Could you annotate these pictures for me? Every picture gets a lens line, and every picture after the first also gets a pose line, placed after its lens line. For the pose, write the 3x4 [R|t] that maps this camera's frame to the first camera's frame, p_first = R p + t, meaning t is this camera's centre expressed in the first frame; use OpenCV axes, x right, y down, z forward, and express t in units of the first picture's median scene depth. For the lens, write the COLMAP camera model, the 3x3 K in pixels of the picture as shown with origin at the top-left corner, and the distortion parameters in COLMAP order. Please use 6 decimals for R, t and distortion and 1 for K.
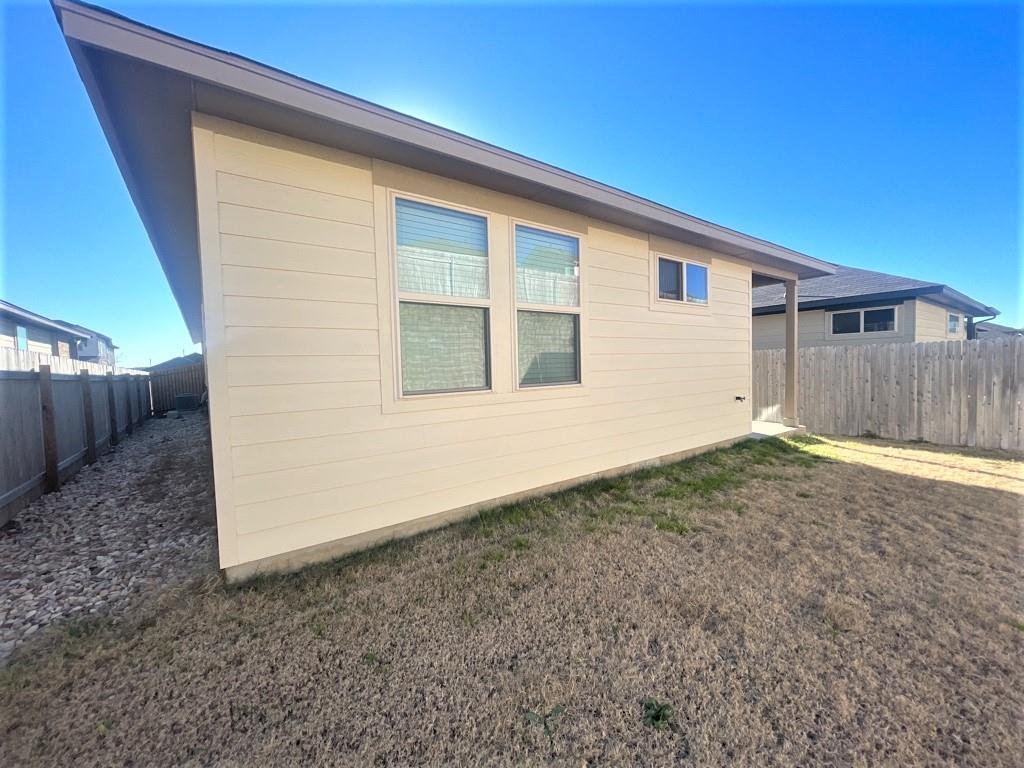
lens RADIAL K [[415.5, 0, 511.2], [0, 415.5, 381.0], [0, 0, 1]] dist [-0.001047, -0.000133]
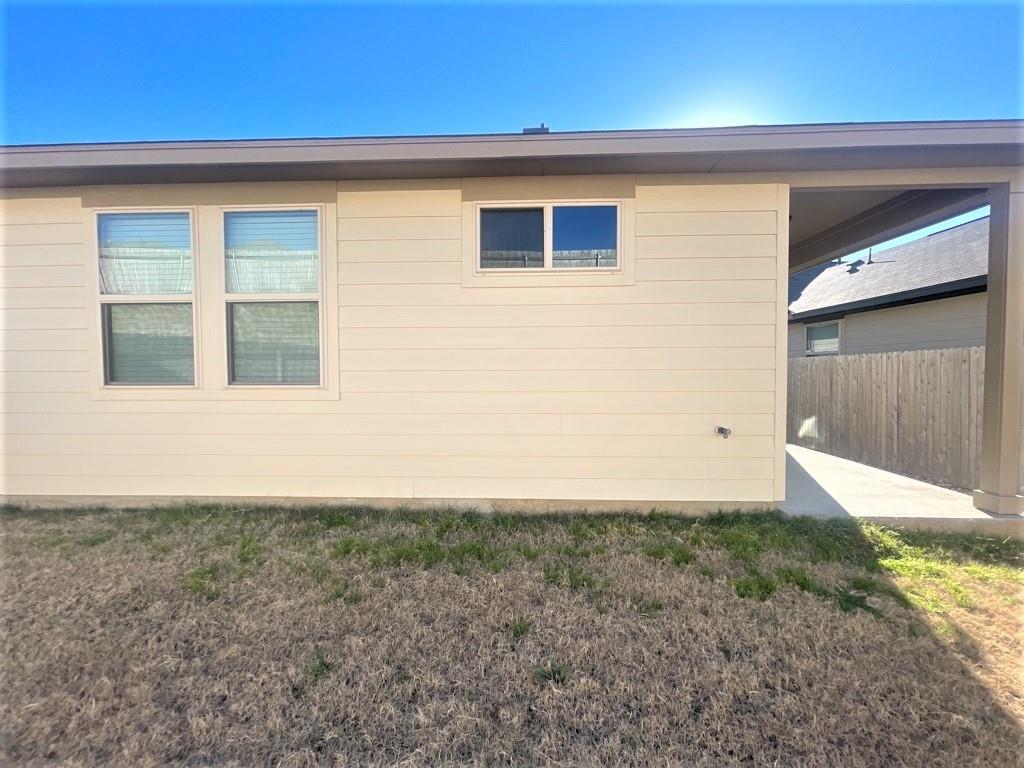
lens RADIAL K [[395.9, 0, 512.0], [0, 395.9, 384.0], [0, 0, 1]] dist [0.000502, -0.000050]
pose [[0.781862, 0.037819, -0.622304, 0.886146], [-0.042894, 0.999056, 0.006823, -0.015788], [0.621975, 0.021359, 0.782746, 0.572629]]
